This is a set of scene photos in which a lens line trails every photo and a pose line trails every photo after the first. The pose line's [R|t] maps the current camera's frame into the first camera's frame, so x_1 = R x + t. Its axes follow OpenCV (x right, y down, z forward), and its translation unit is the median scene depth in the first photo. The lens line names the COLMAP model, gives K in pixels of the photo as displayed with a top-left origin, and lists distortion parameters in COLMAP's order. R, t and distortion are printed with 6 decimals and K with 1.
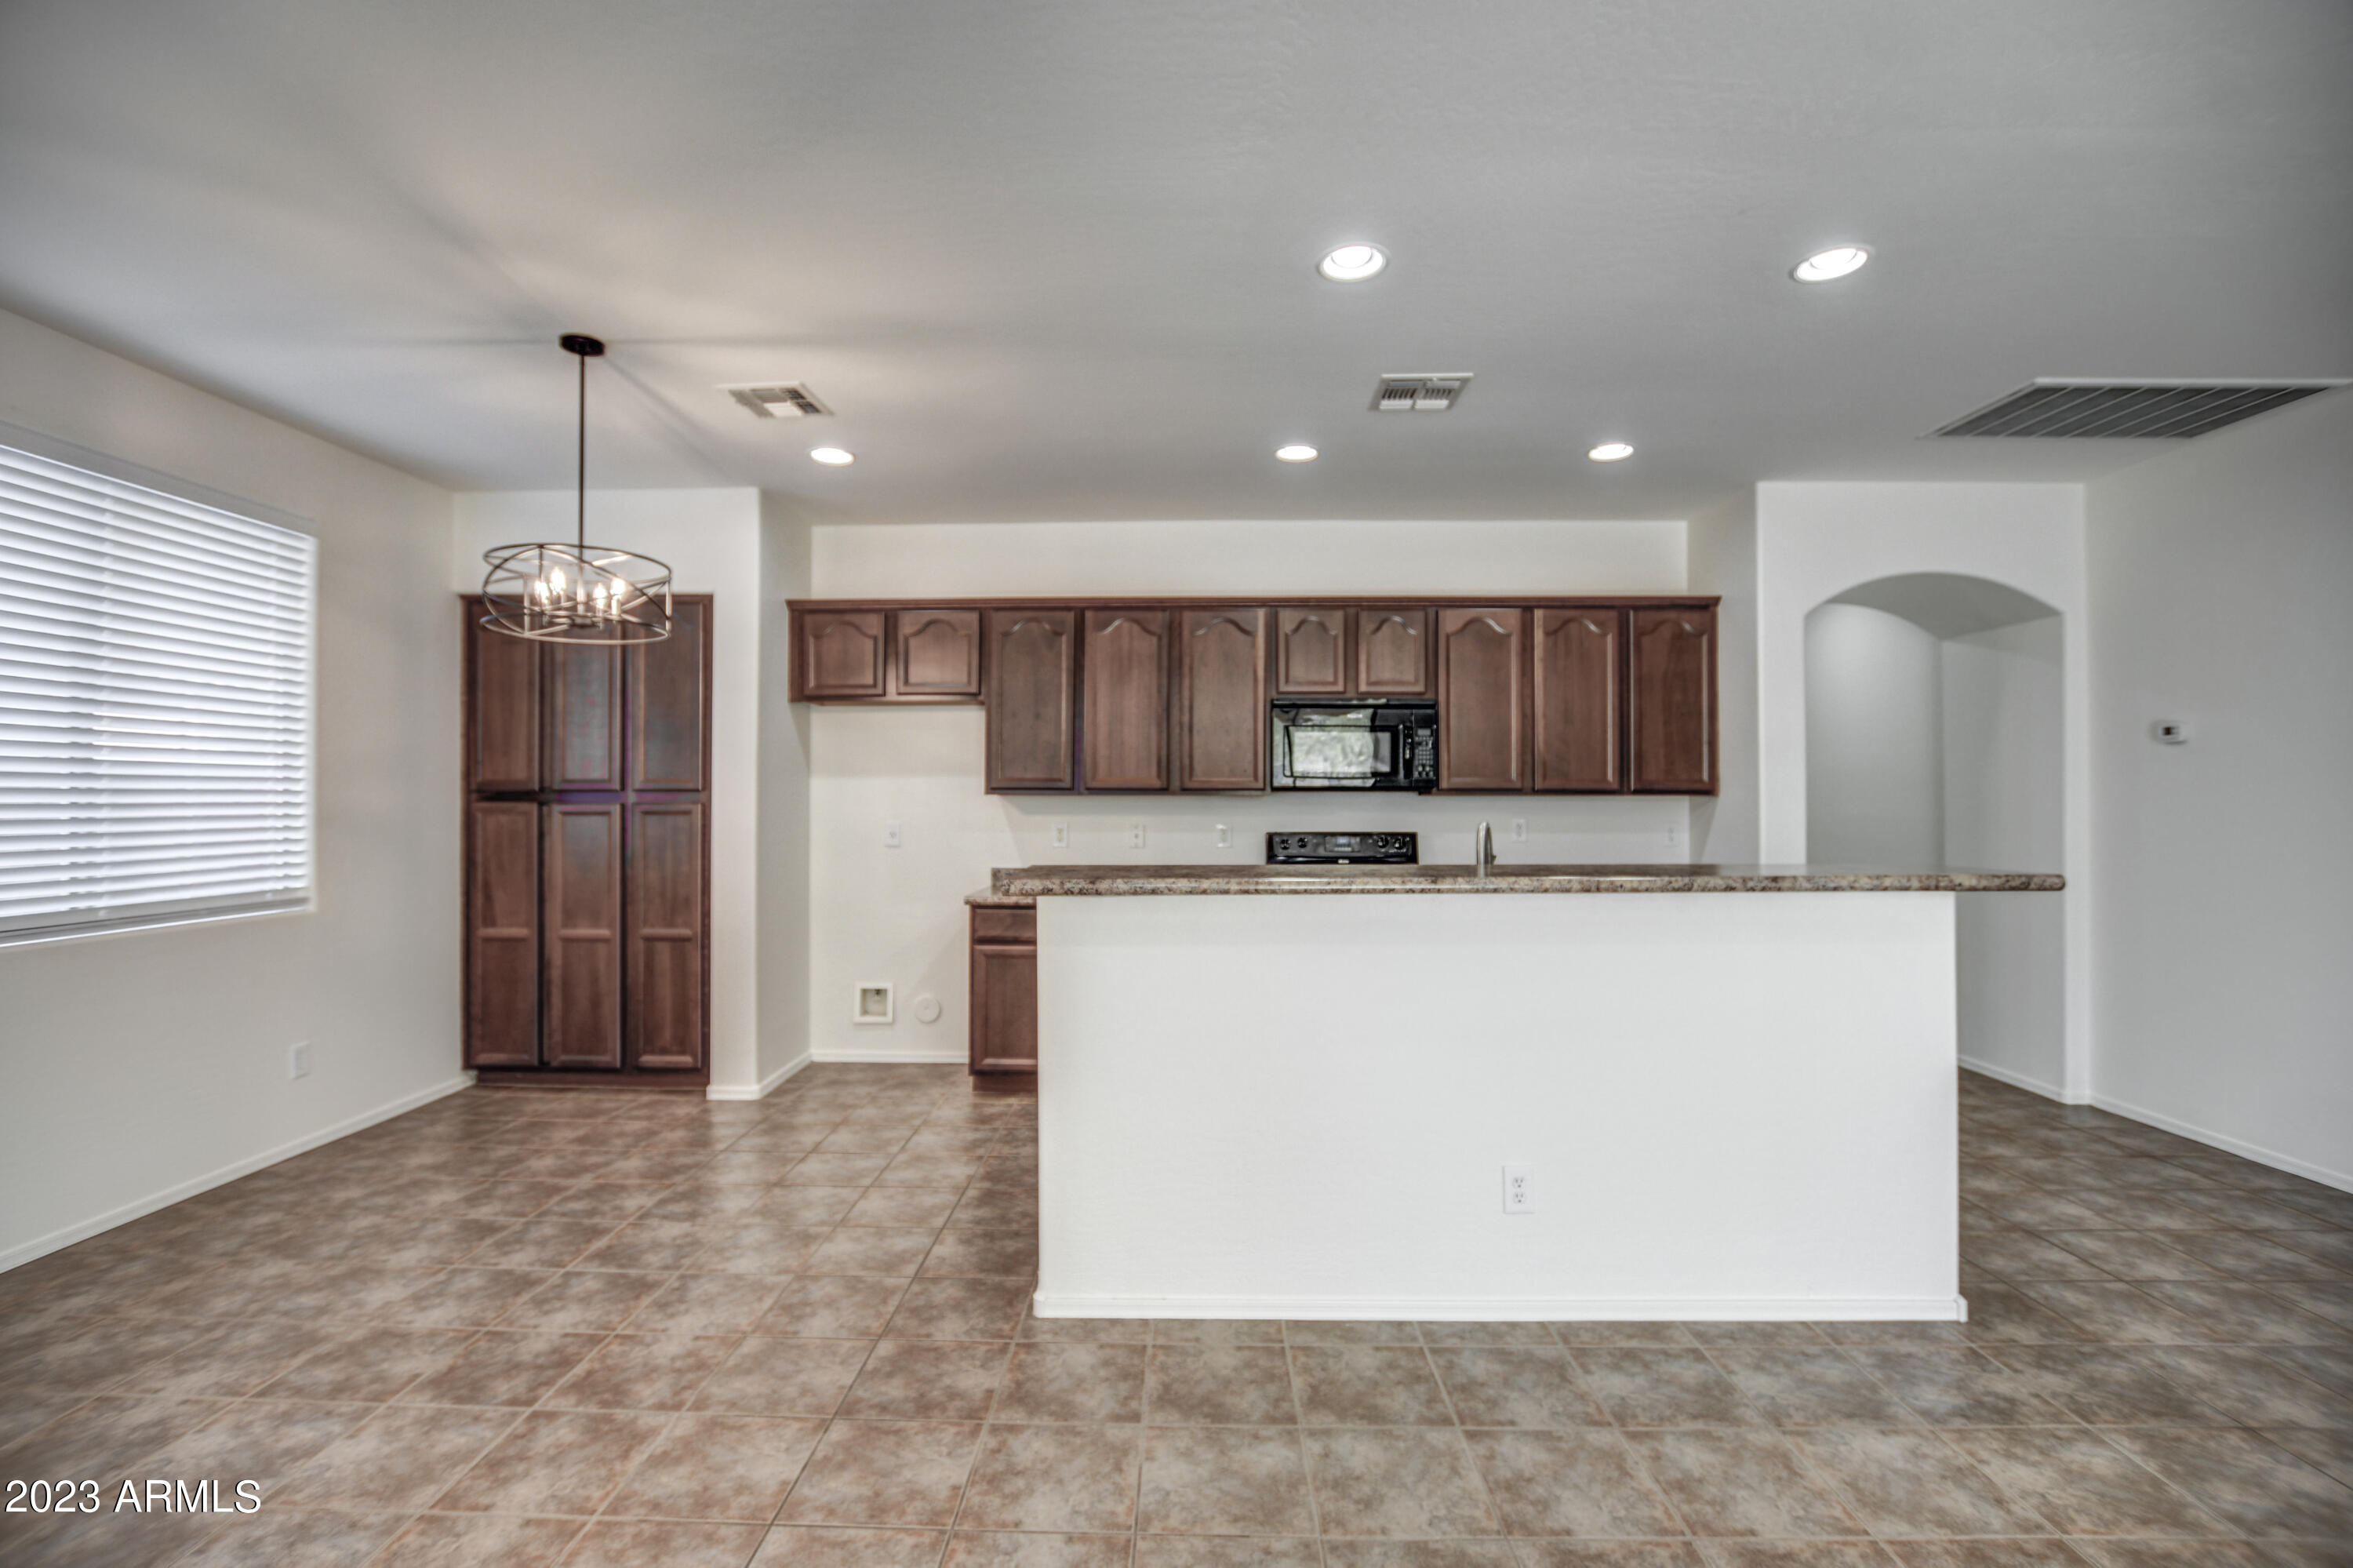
lens RADIAL K [[1046.5, 0, 1165.8], [0, 1046.5, 781.8], [0, 0, 1]] dist [-0.029240, 0.001700]
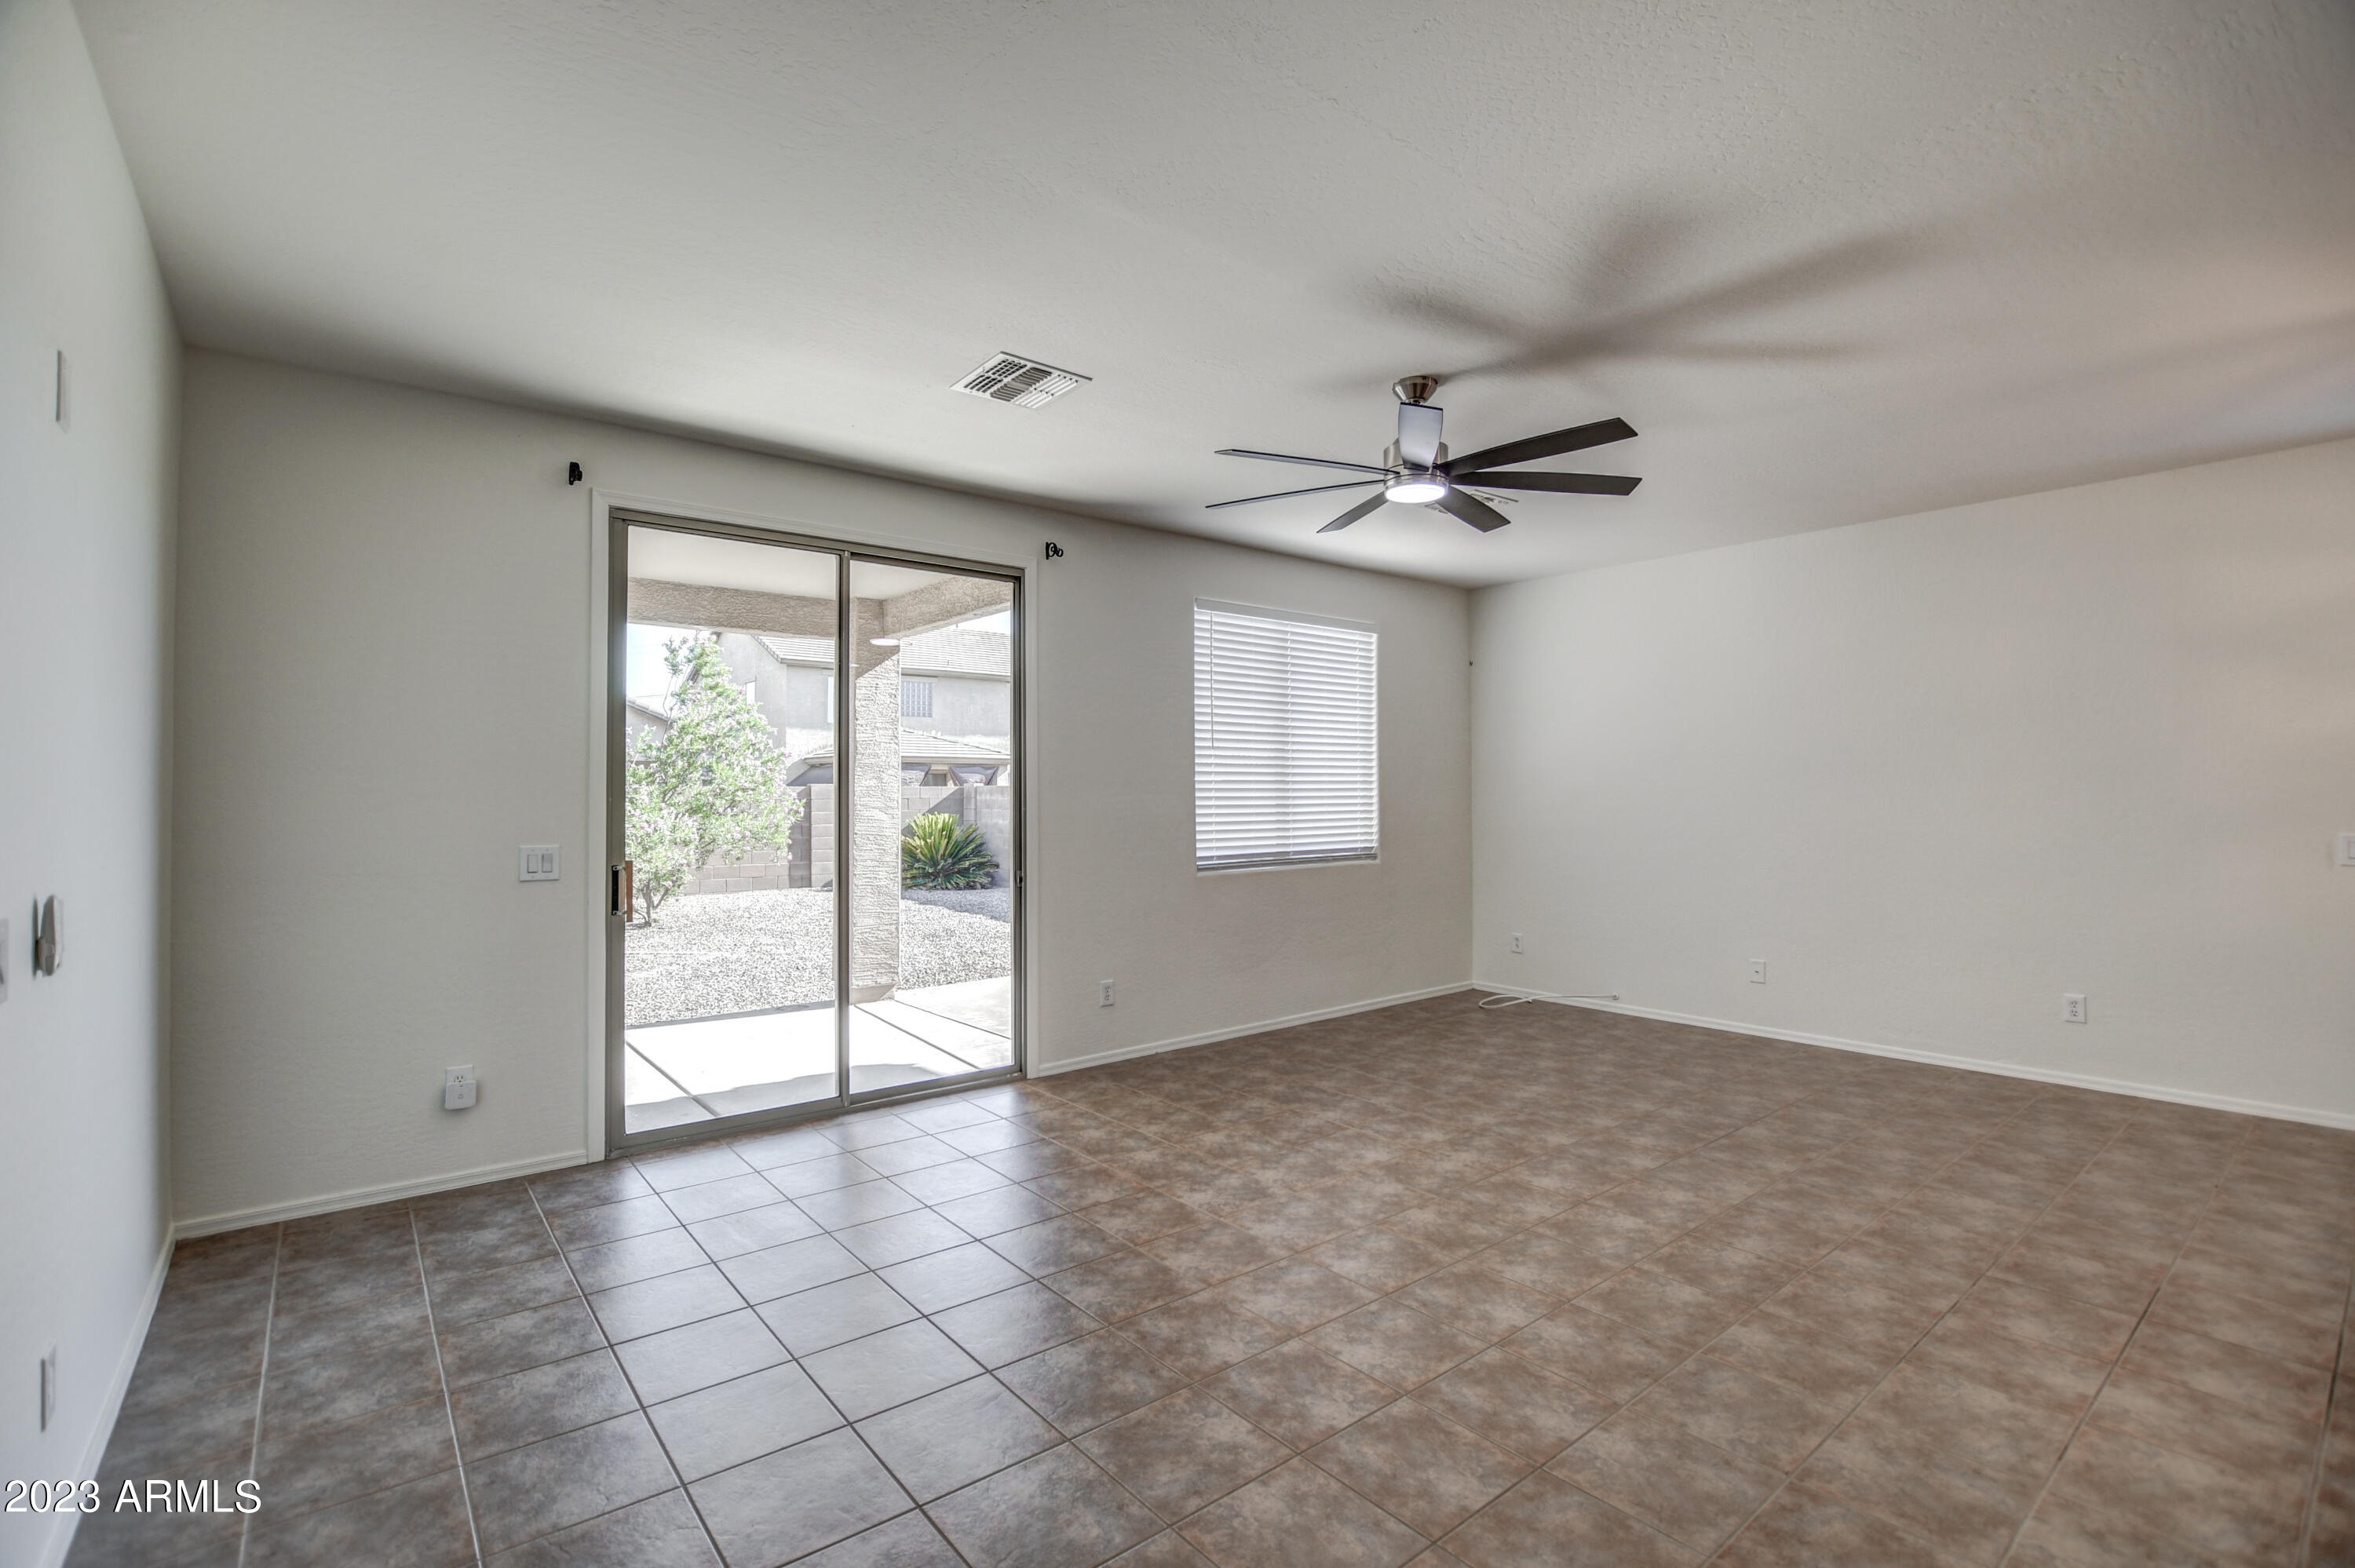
lens RADIAL K [[1047.2, 0, 1173.9], [0, 1047.2, 772.2], [0, 0, 1]] dist [-0.029240, 0.001700]
pose [[-0.762810, -0.011336, -0.646524, 0.731516], [0.014071, 0.999319, -0.034123, 0.008493], [0.646470, -0.035127, -0.762130, 0.597309]]
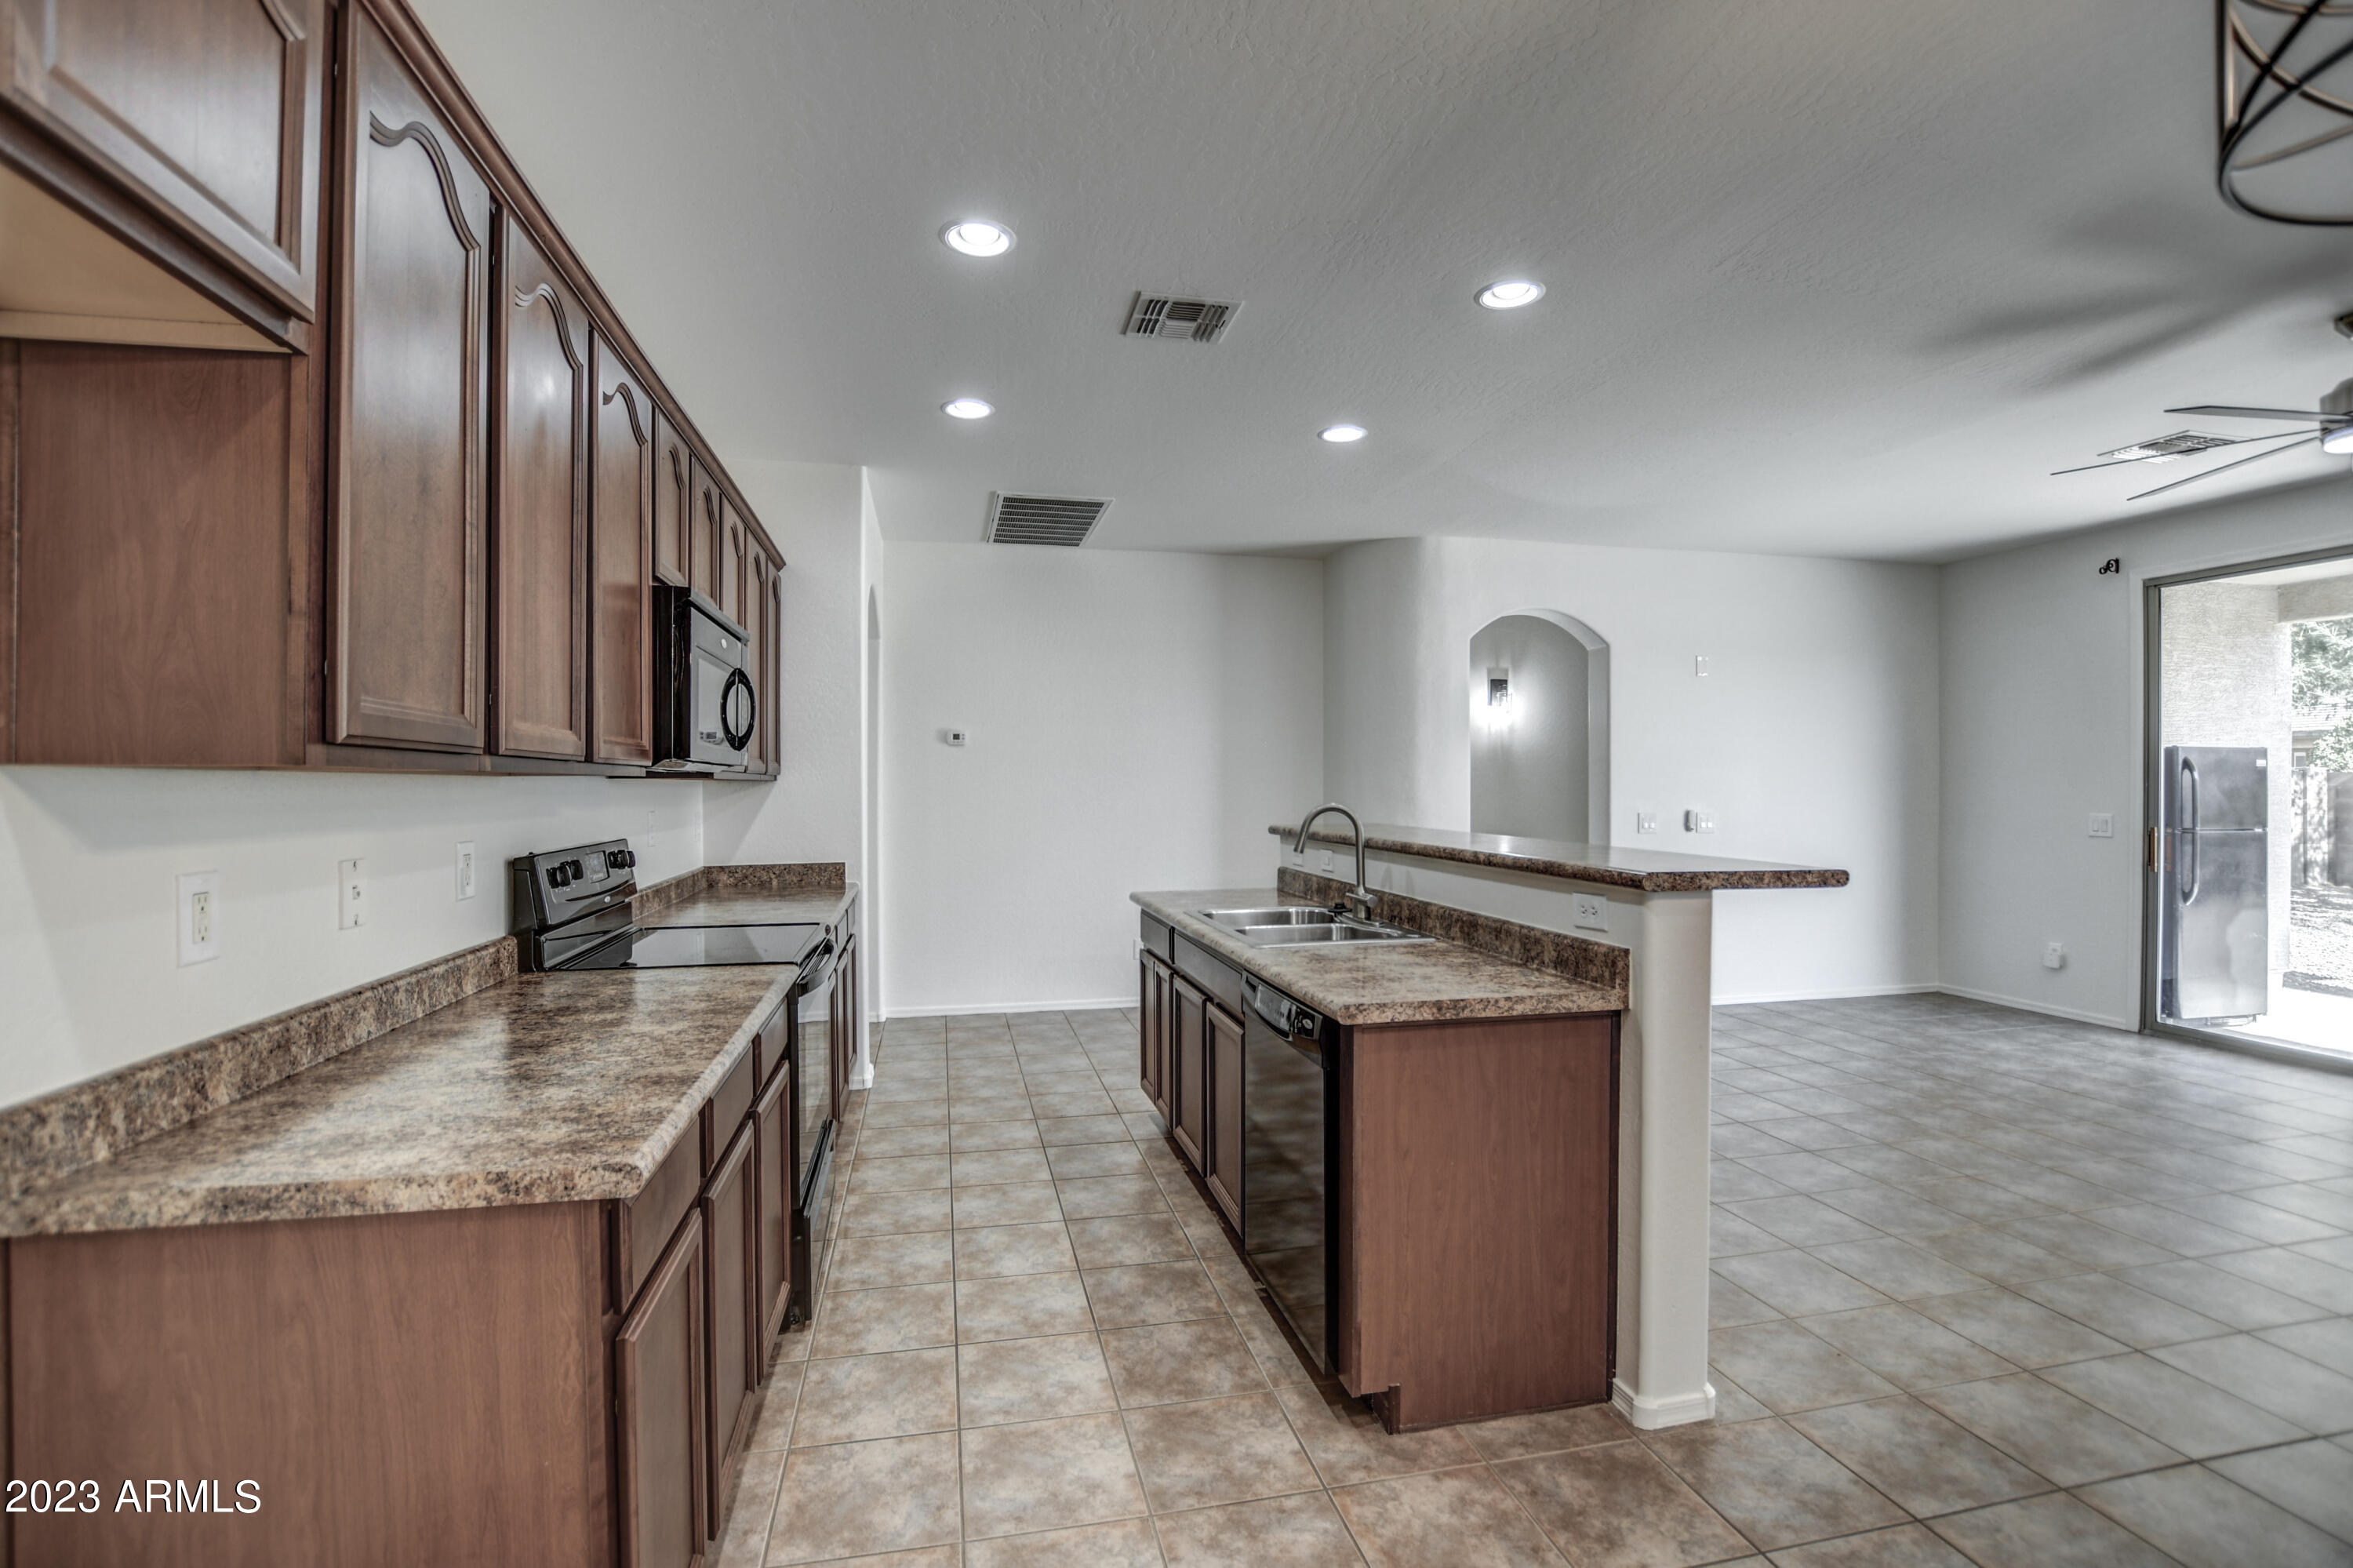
lens RADIAL K [[1046.5, 0, 1166.0], [0, 1046.5, 789.6], [0, 0, 1]] dist [-0.029240, 0.001700]
pose [[-0.230727, -0.004516, 0.973008, -0.561692], [-0.015547, 0.999879, 0.000954, 0.019253], [-0.972894, -0.014907, -0.230769, 1.120043]]
